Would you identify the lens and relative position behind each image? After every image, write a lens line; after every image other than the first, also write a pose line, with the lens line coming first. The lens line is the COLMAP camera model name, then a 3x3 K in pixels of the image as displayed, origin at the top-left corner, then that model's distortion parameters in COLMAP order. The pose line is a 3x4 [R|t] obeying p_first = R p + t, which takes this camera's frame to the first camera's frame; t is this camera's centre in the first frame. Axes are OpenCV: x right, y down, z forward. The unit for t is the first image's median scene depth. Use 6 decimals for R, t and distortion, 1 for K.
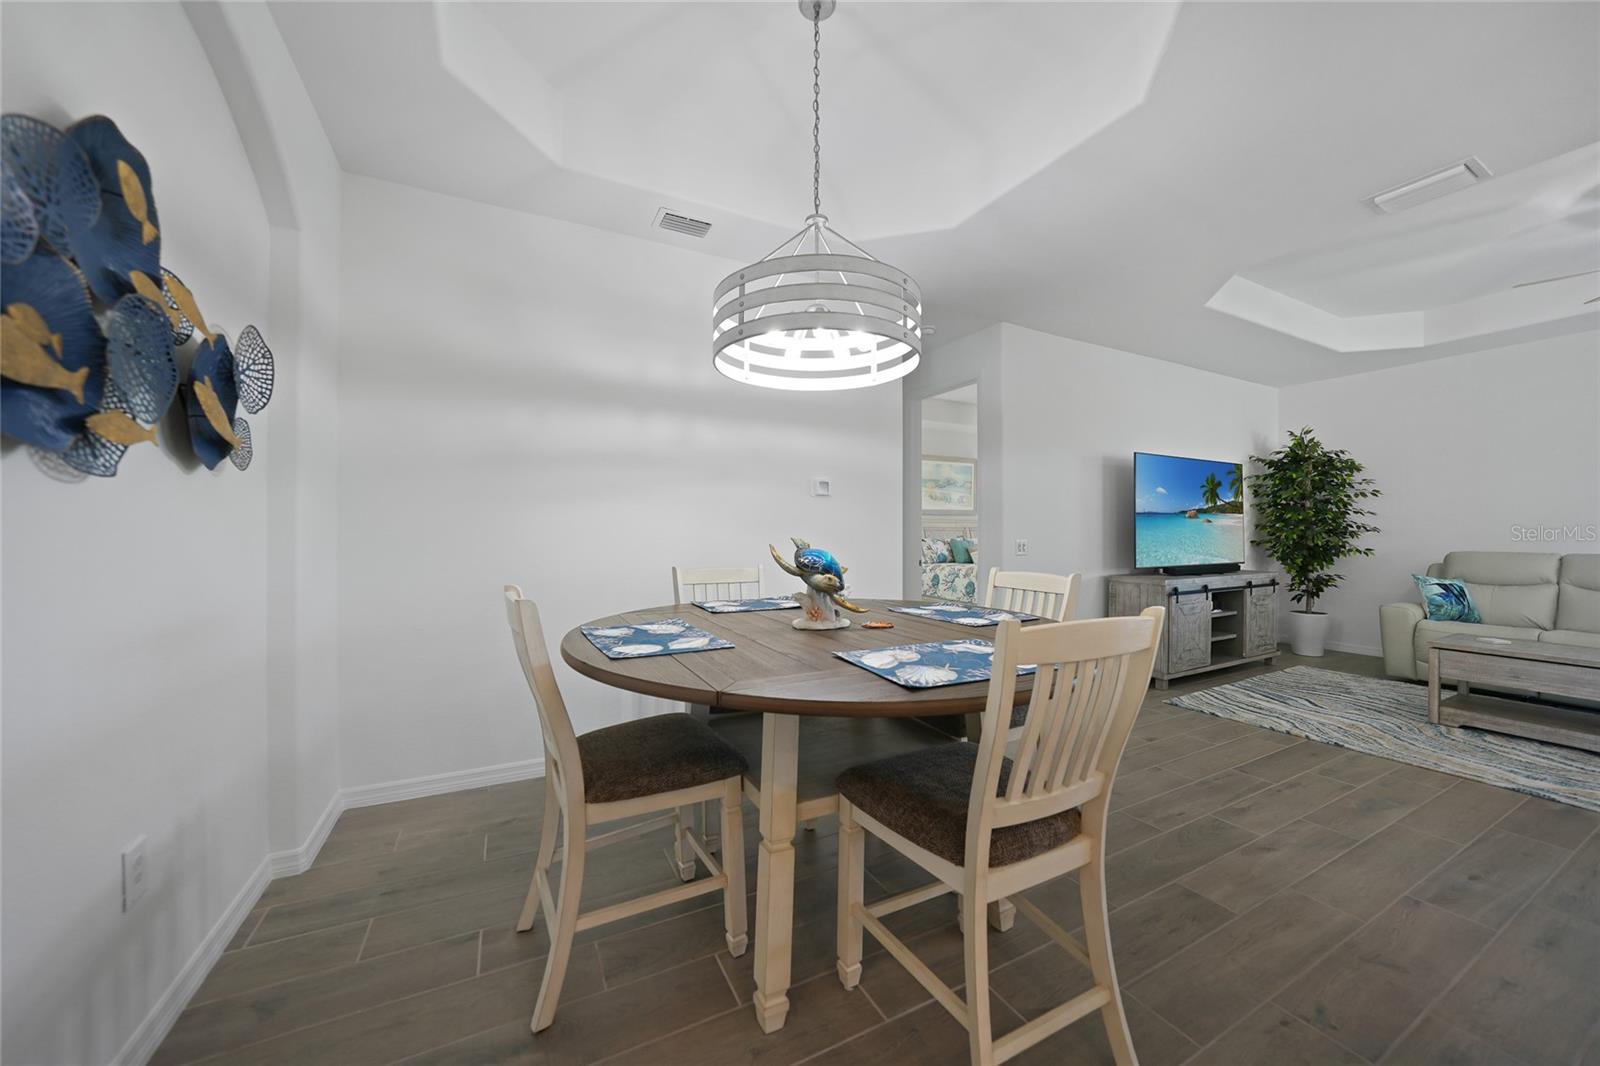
lens RADIAL K [[558.2, 0, 809.6], [0, 558.2, 527.1], [0, 0, 1]] dist [-0.024537, 0.006048]
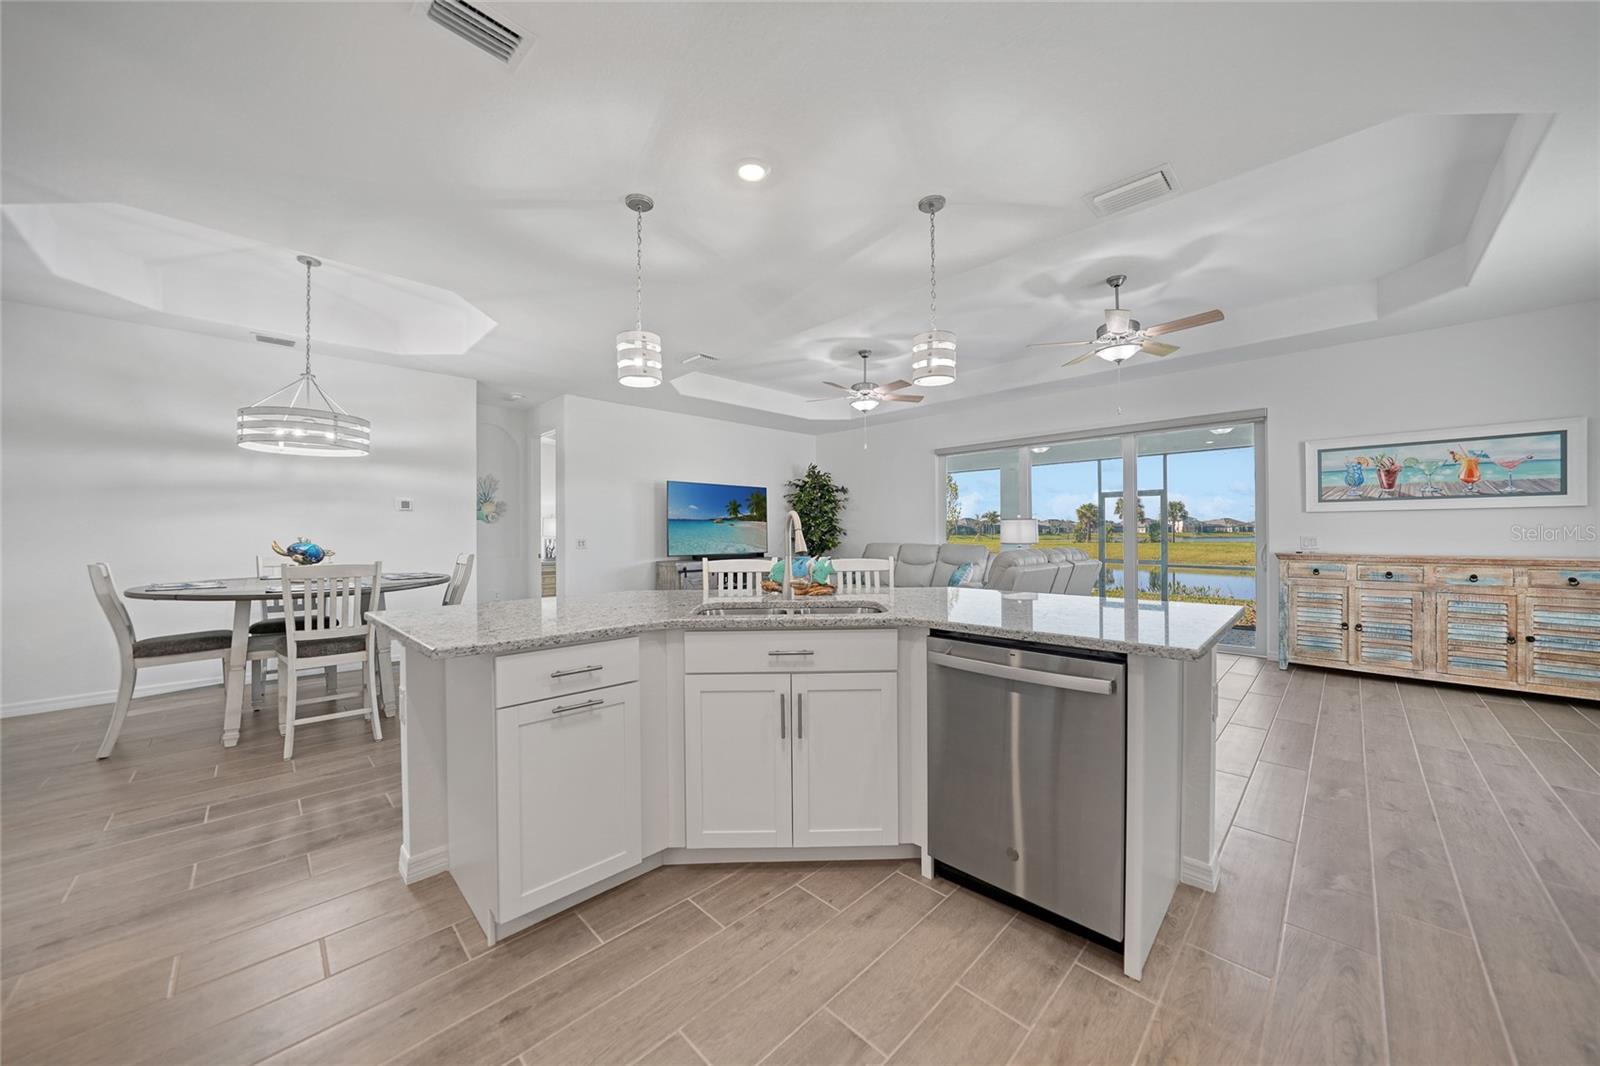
lens RADIAL K [[547.5, 0, 782.5], [0, 547.5, 532.0], [0, 0, 1]] dist [-0.013733, 0.000009]
pose [[0.959329, -0.005860, 0.282228, 0.459671], [0.003446, 0.999953, 0.009048, -0.006210], [-0.282268, -0.007707, 0.959305, -0.555932]]
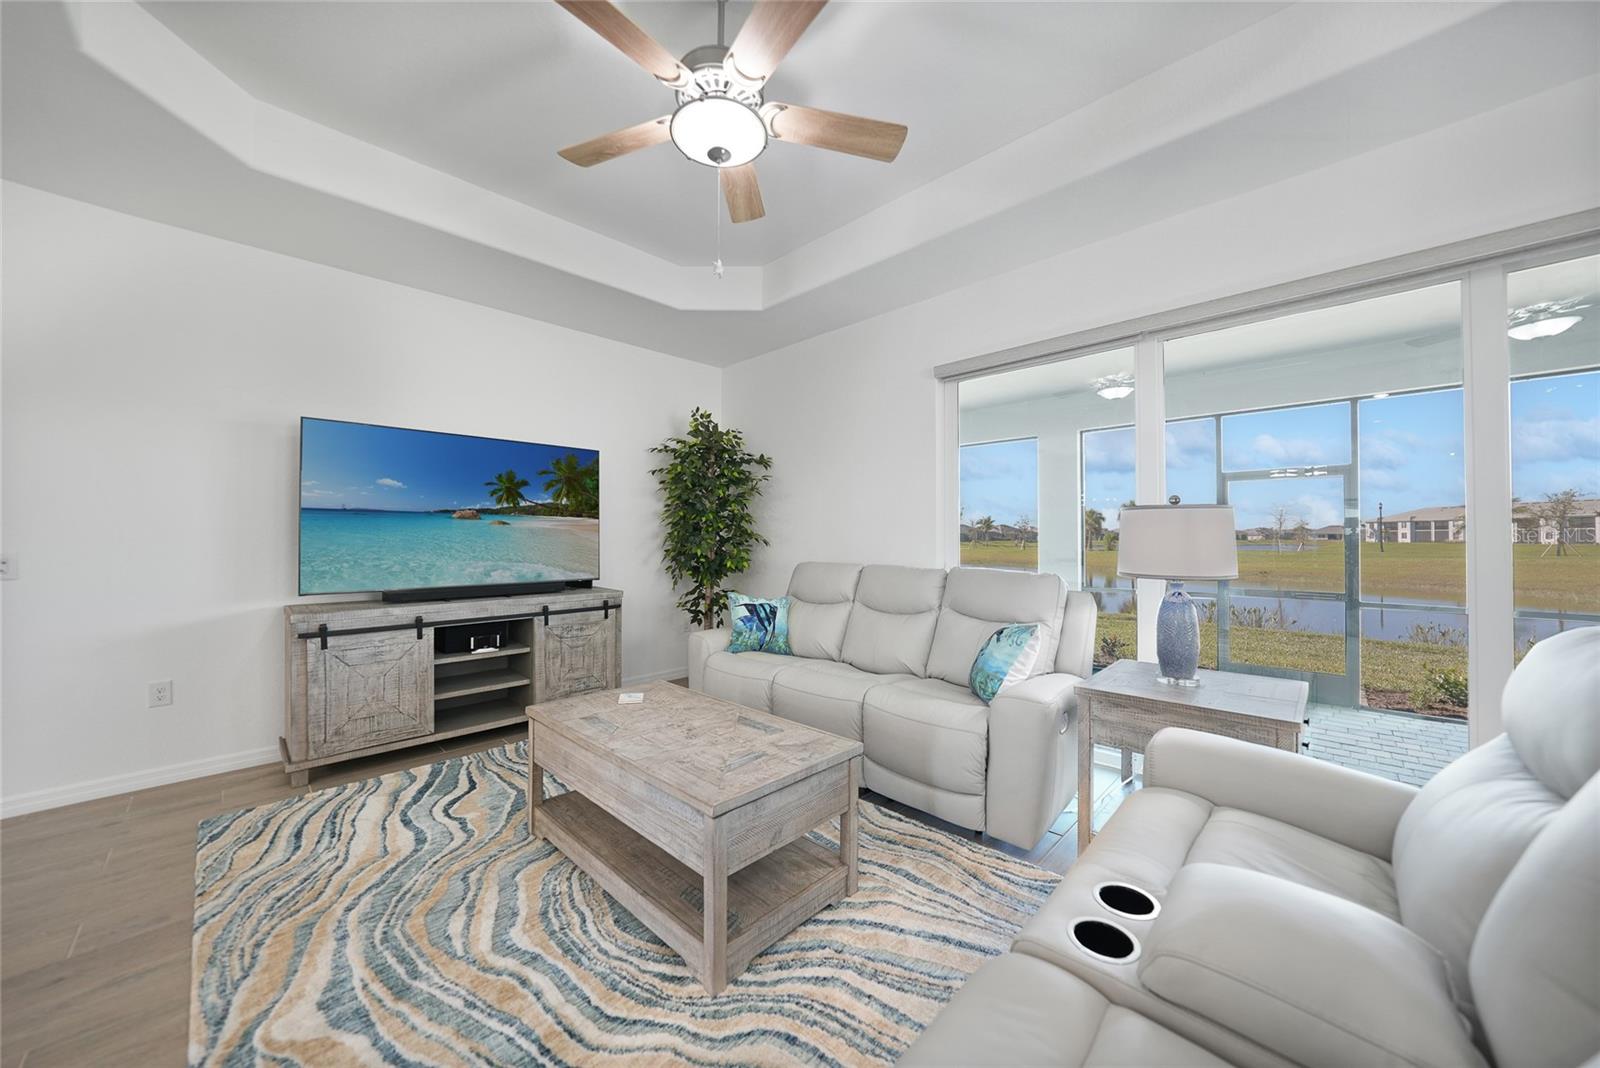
lens RADIAL K [[561.2, 0, 792.0], [0, 561.2, 534.3], [0, 0, 1]] dist [-0.028743, 0.005830]
pose [[0.946305, 0.002603, 0.323263, 0.914378], [-0.003566, 0.999991, 0.002387, -0.000353], [-0.323254, -0.003411, 0.946306, 0.202629]]
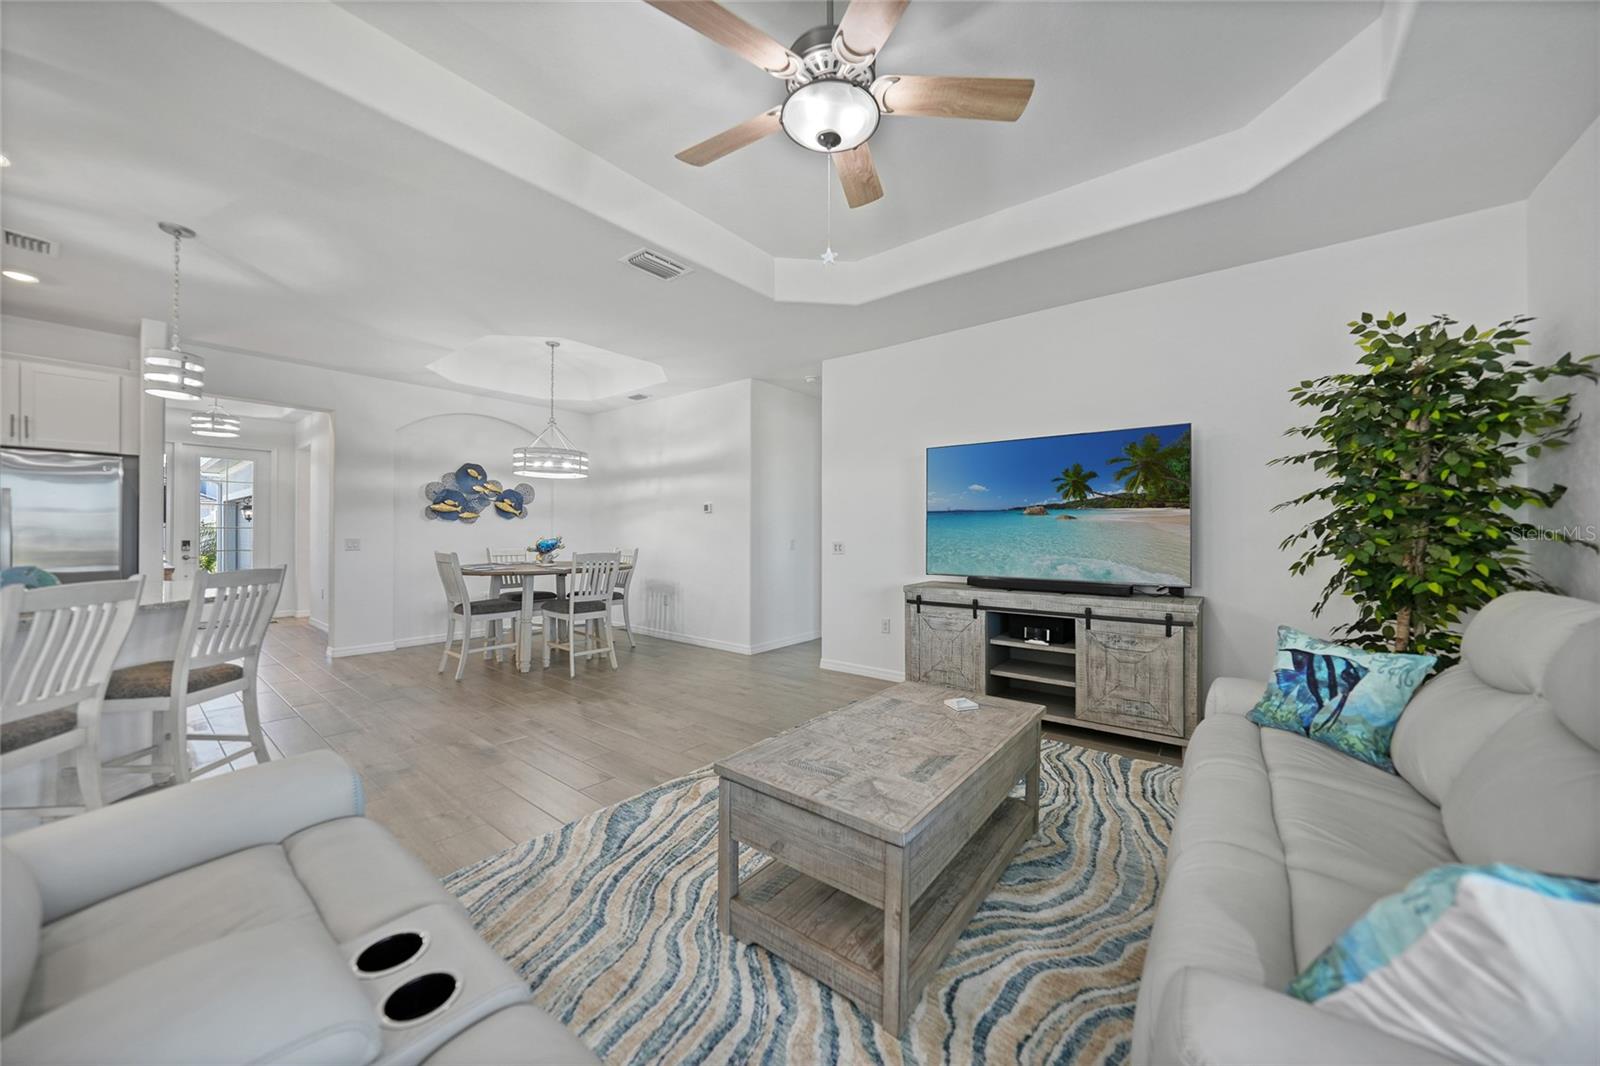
lens RADIAL K [[565.7, 0, 800.0], [0, 565.7, 533.0], [0, 0, 1]] dist [-0.001431, -0.000042]
pose [[0.422211, 0.000689, -0.906497, 1.339352], [0.011456, 0.999916, 0.006096, -0.002090], [0.906425, -0.012959, 0.422168, 0.406983]]
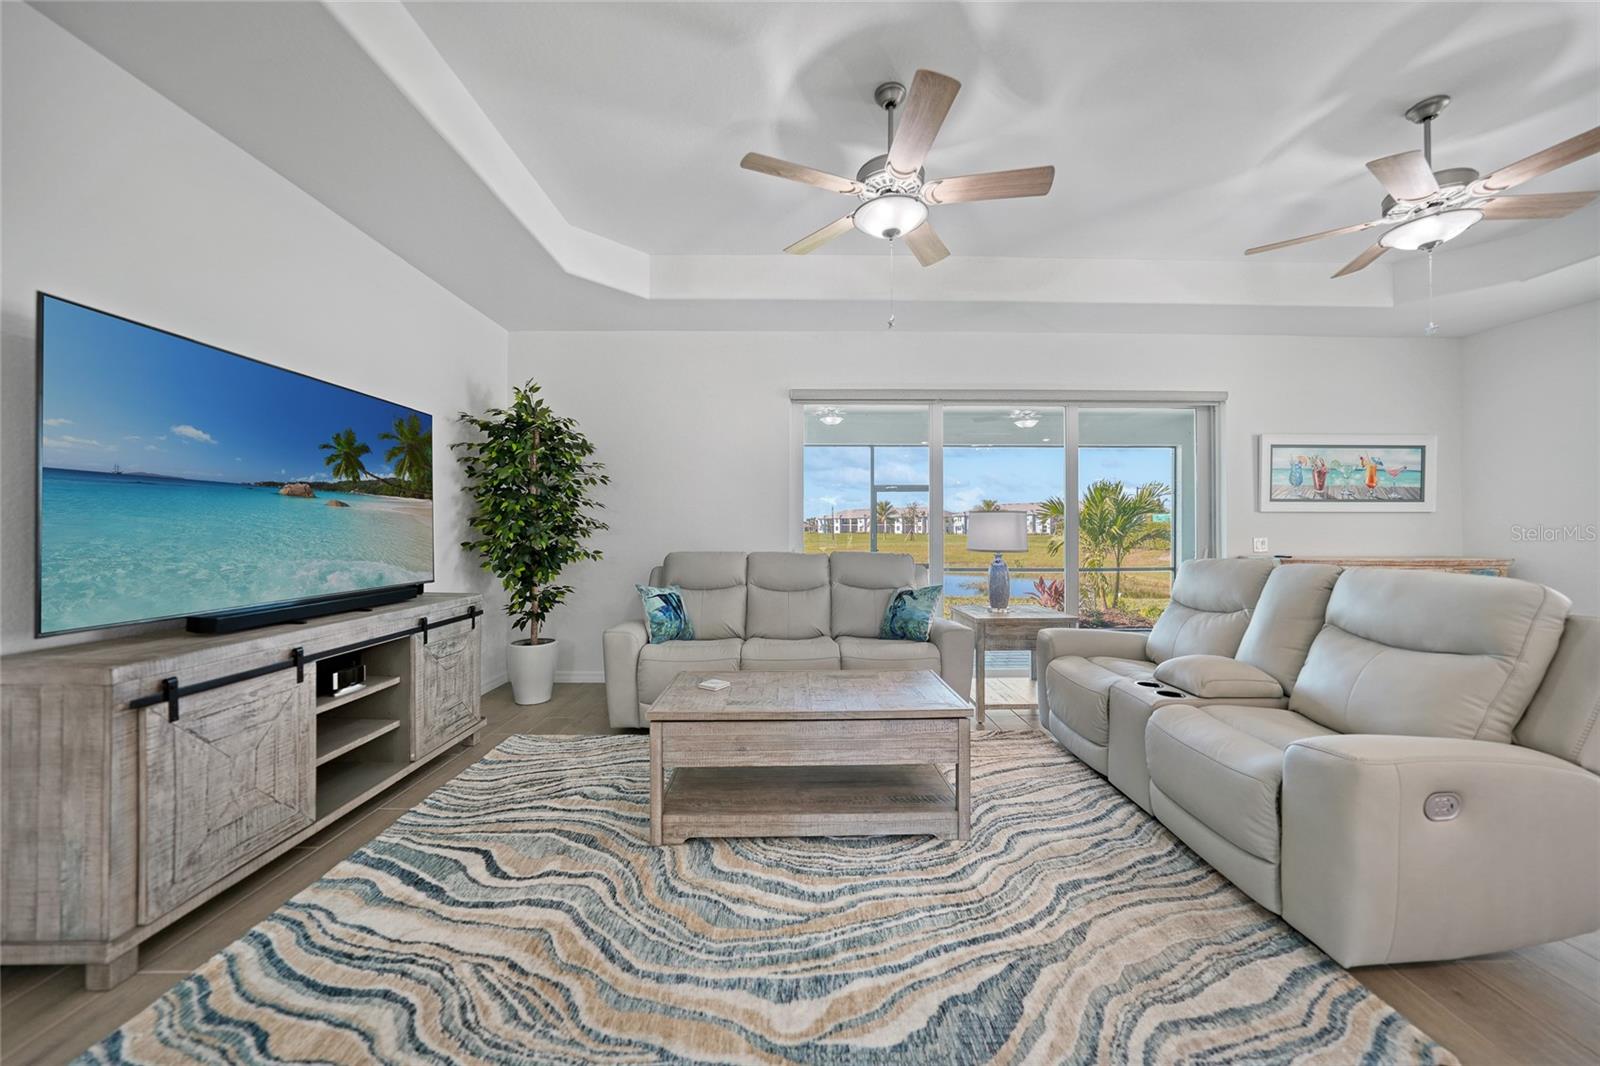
lens RADIAL K [[565.8, 0, 804.7], [0, 565.8, 533.1], [0, 0, 1]] dist [-0.029932, 0.006102]
pose [[0.442916, -0.004288, 0.896553, 0.493294], [-0.009677, 0.999907, 0.009563, 0.004053], [-0.896511, -0.012911, 0.442834, 0.433811]]
